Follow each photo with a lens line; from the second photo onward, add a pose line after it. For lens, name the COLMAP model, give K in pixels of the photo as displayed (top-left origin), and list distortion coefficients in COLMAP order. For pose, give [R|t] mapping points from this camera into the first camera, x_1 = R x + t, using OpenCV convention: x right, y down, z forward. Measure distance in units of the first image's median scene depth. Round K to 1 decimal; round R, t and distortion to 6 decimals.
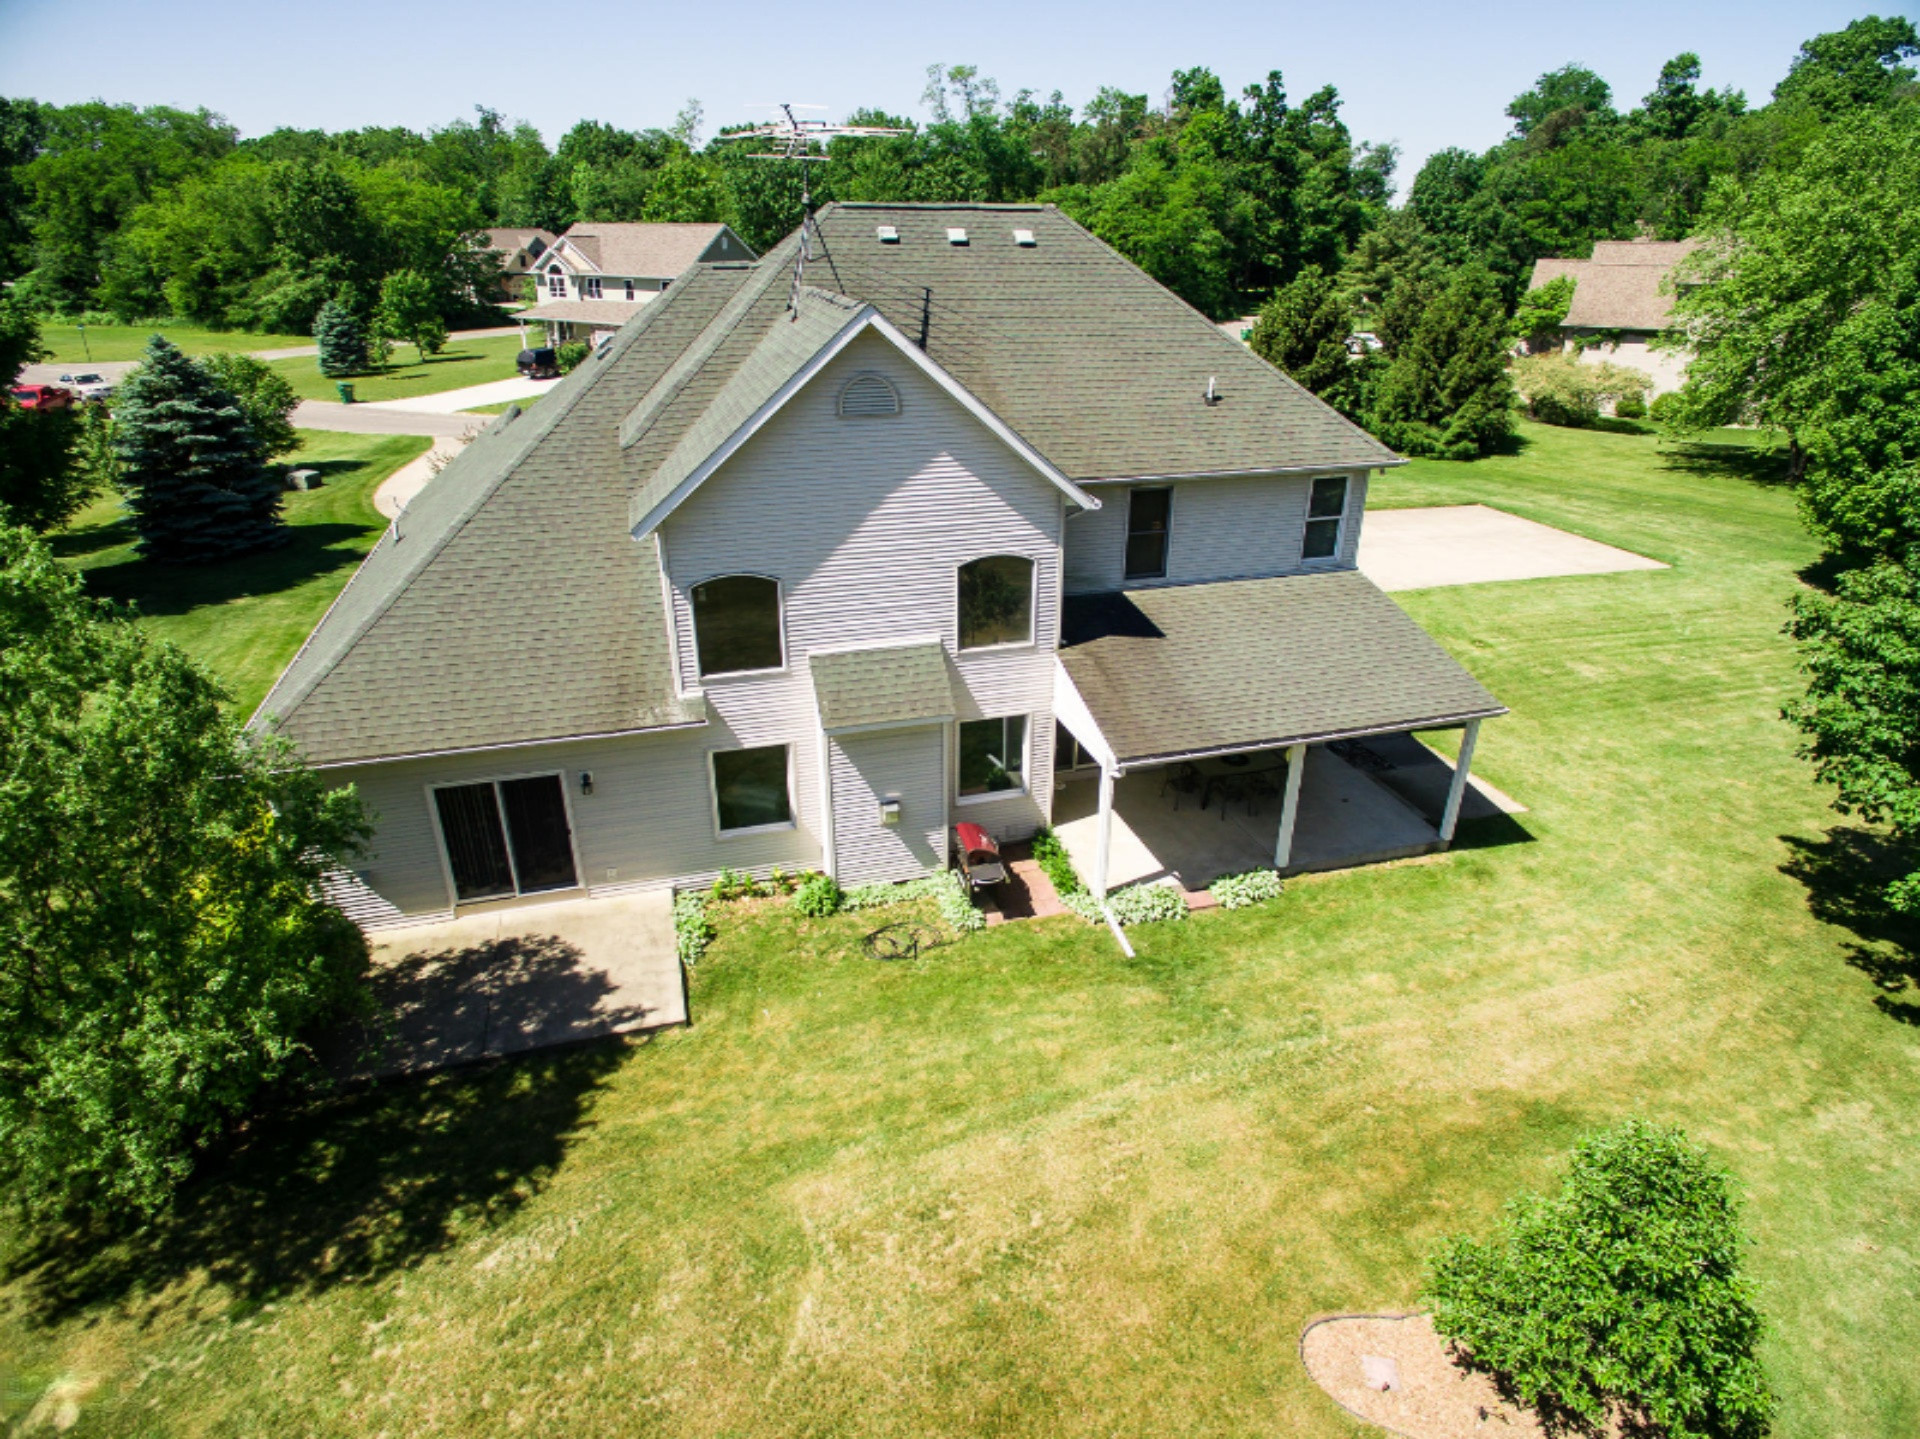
lens RADIAL K [[1115.0, 0, 950.5], [0, 1115.0, 730.2], [0, 0, 1]] dist [0.006157, -0.002009]
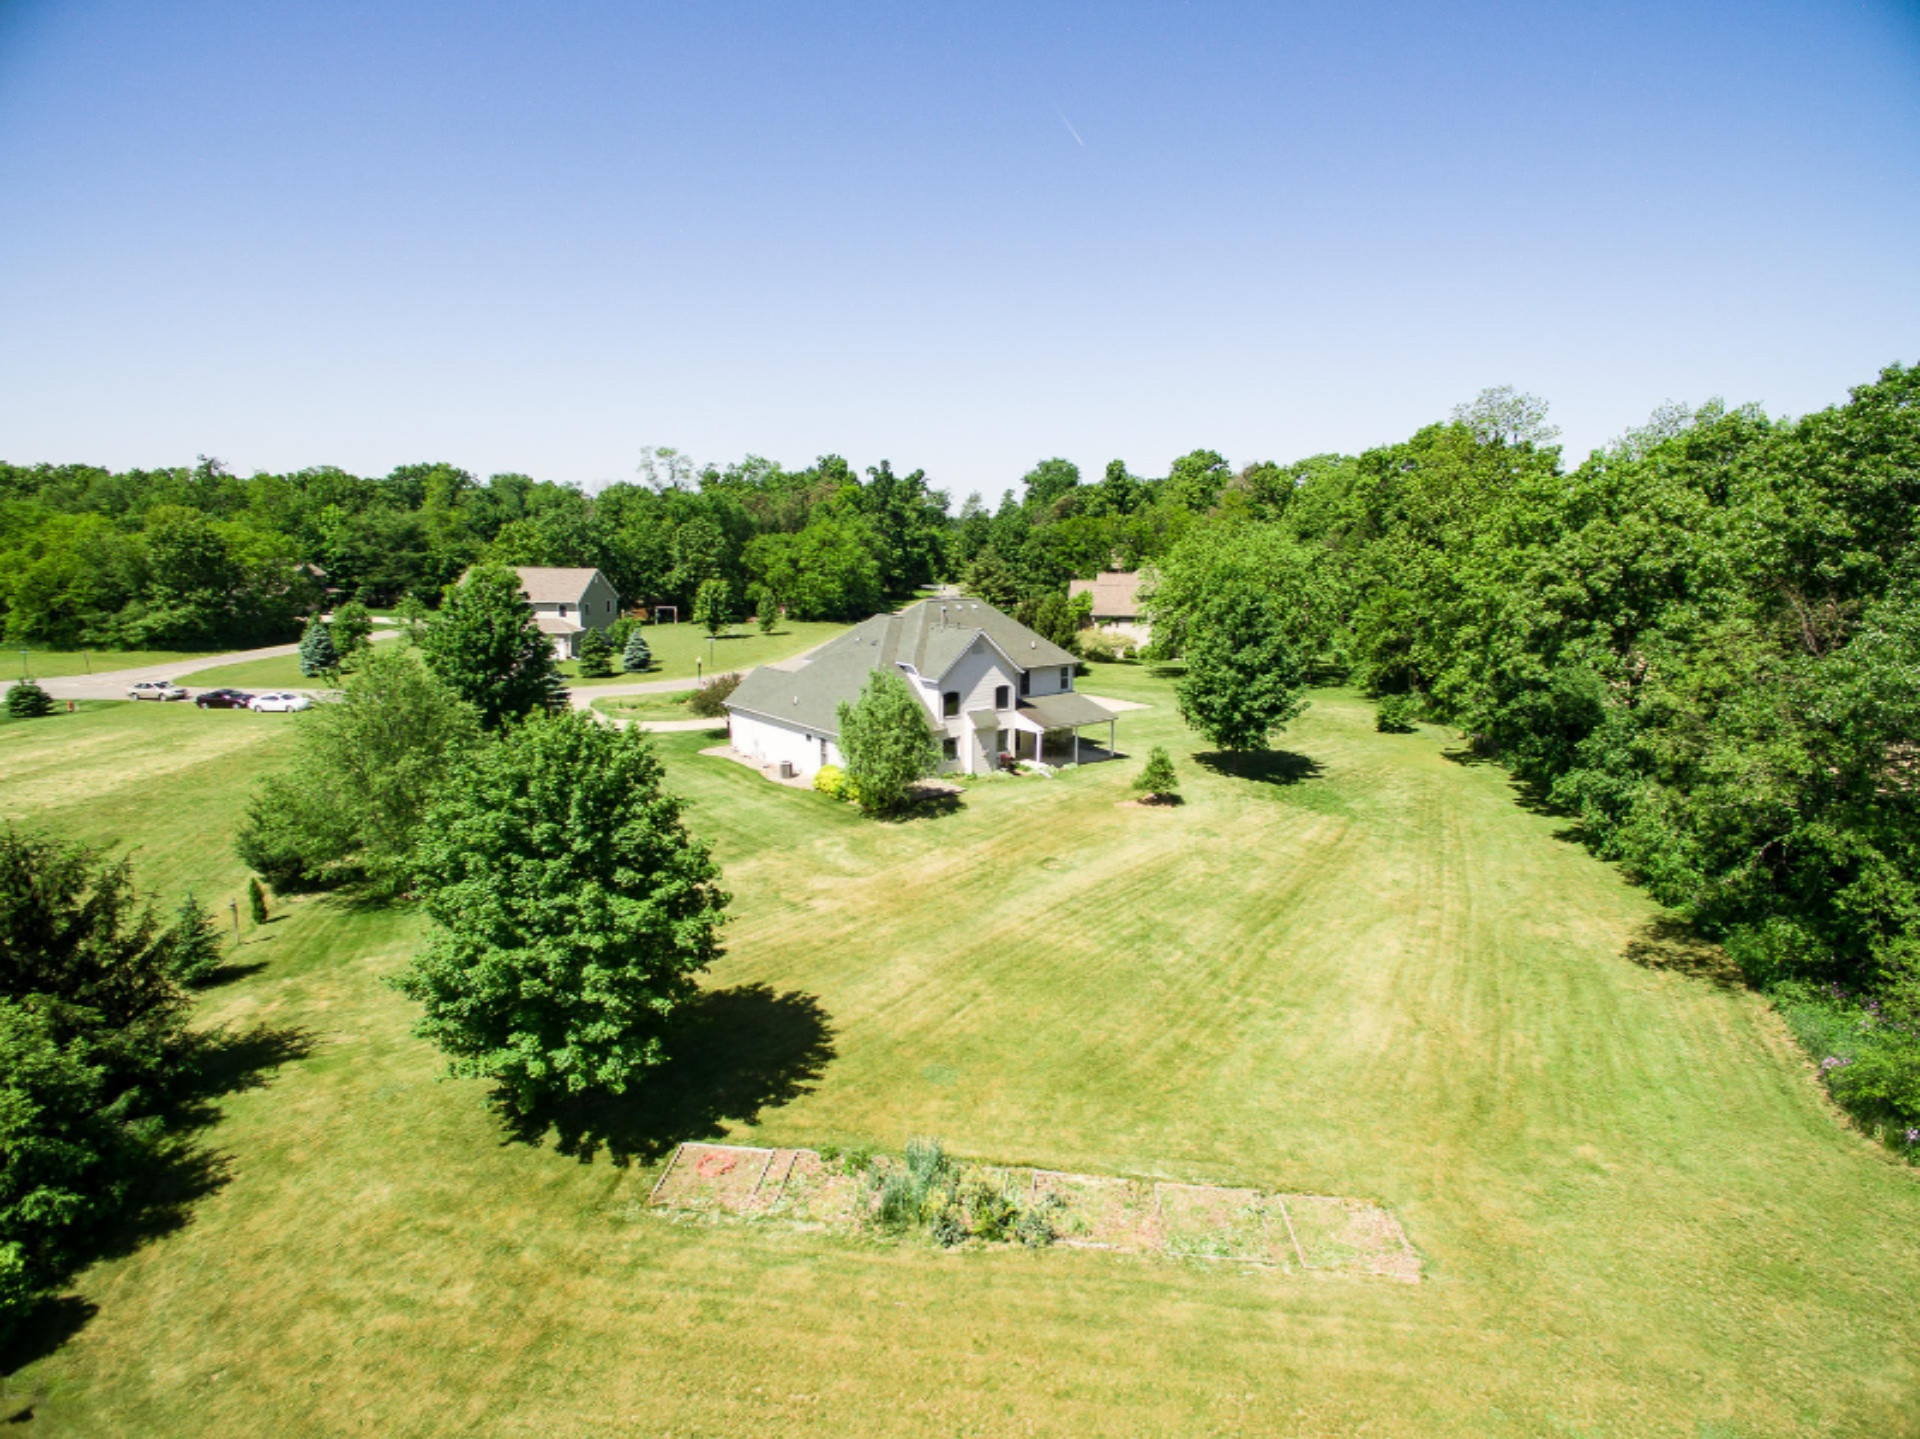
lens RADIAL K [[1115.0, 0, 957.9], [0, 1115.0, 706.1], [0, 0, 1]] dist [0.006157, -0.002009]
pose [[0.927823, -0.062960, 0.367669, -0.507605], [0.156179, 0.960669, -0.229616, 0.258735], [-0.338751, 0.270465, 0.901164, -0.814055]]
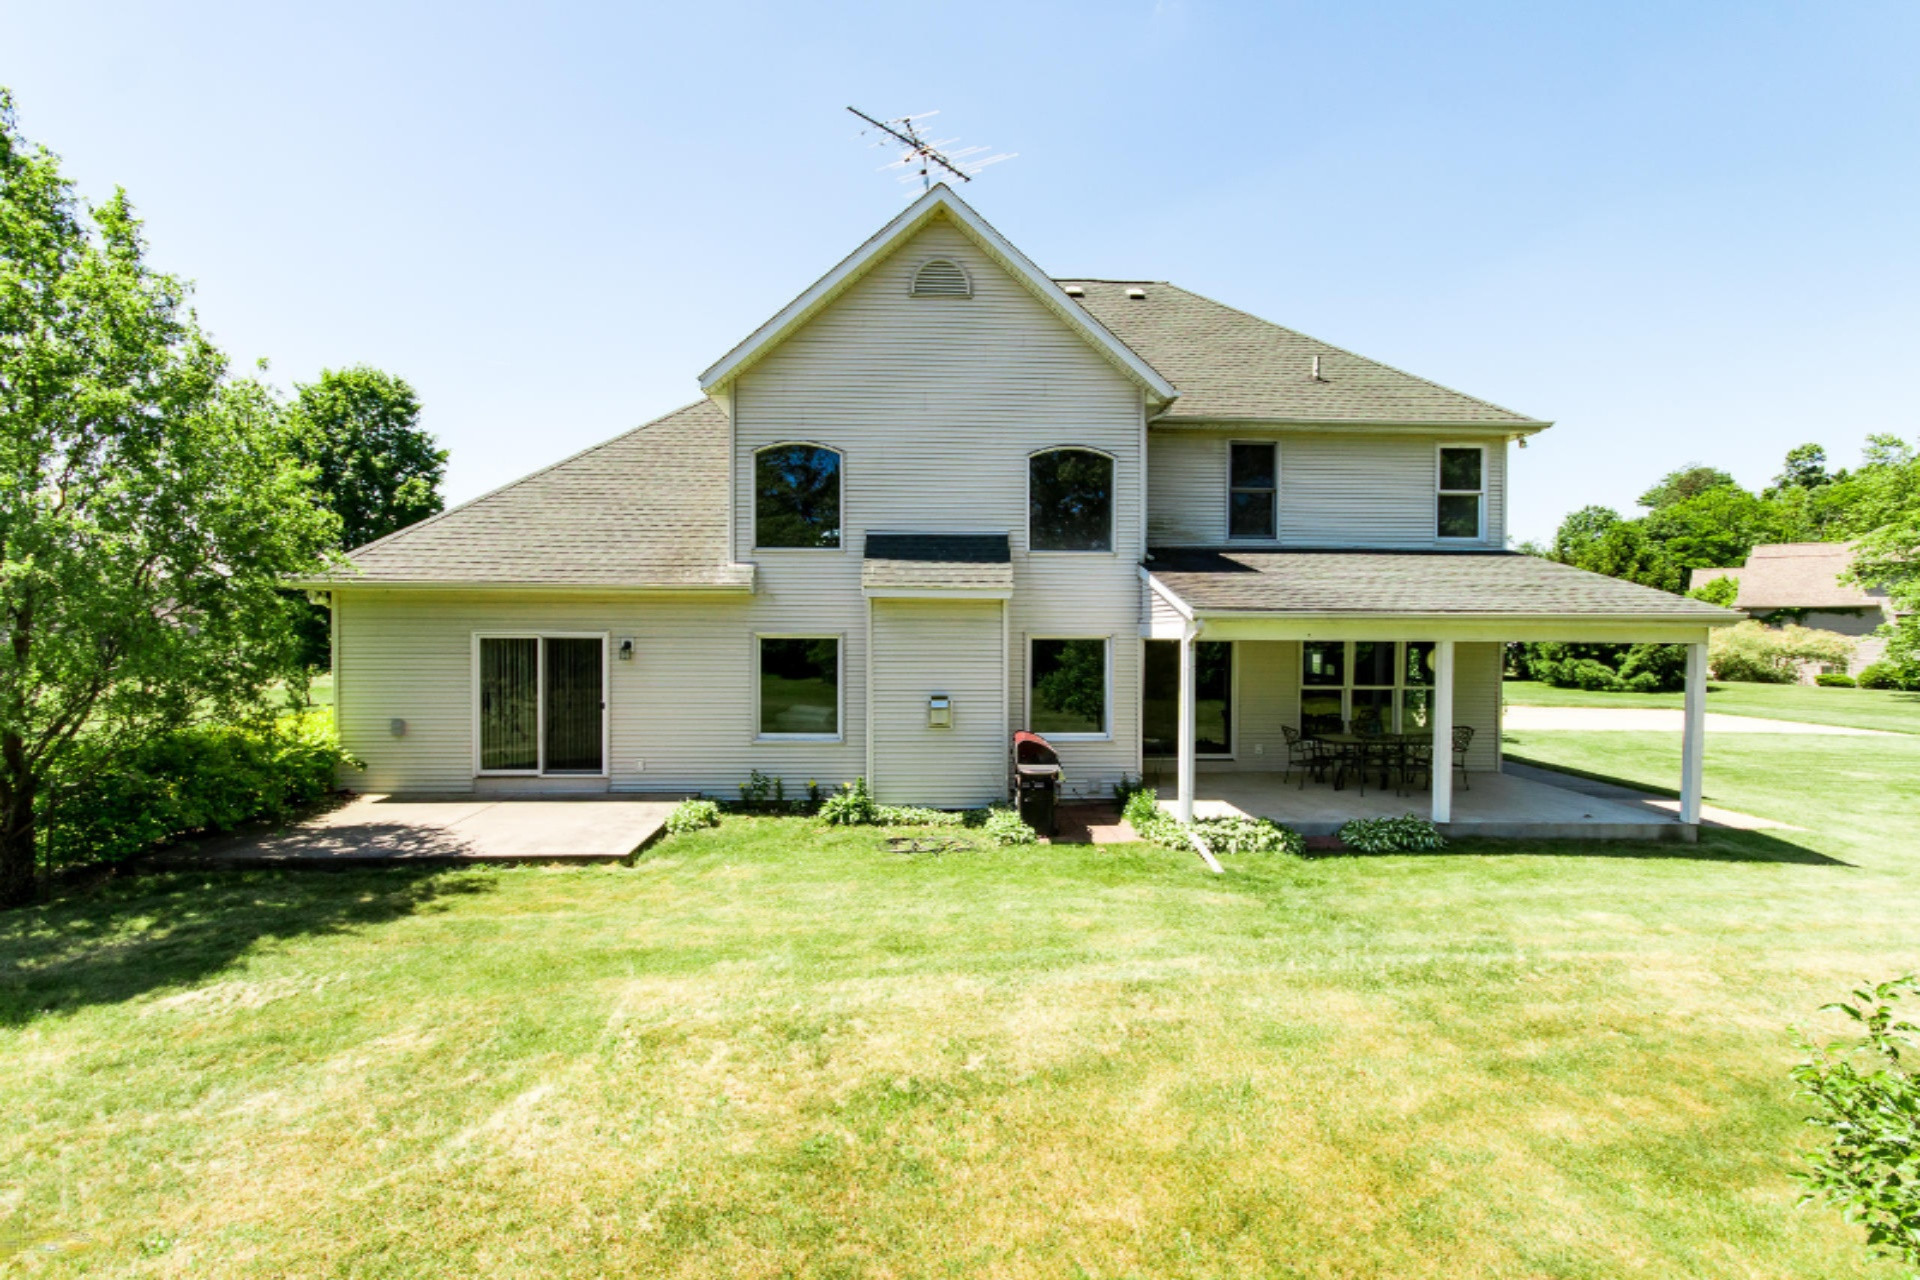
lens RADIAL K [[902.0, 0, 942.0], [0, 902.0, 634.8], [0, 0, 1]] dist [0.002206, 0.001928]
pose [[0.969782, 0.009461, -0.243788, 0.039654], [-0.106744, 0.914982, -0.389118, 0.096367], [0.219380, 0.403383, 0.888344, 0.112659]]
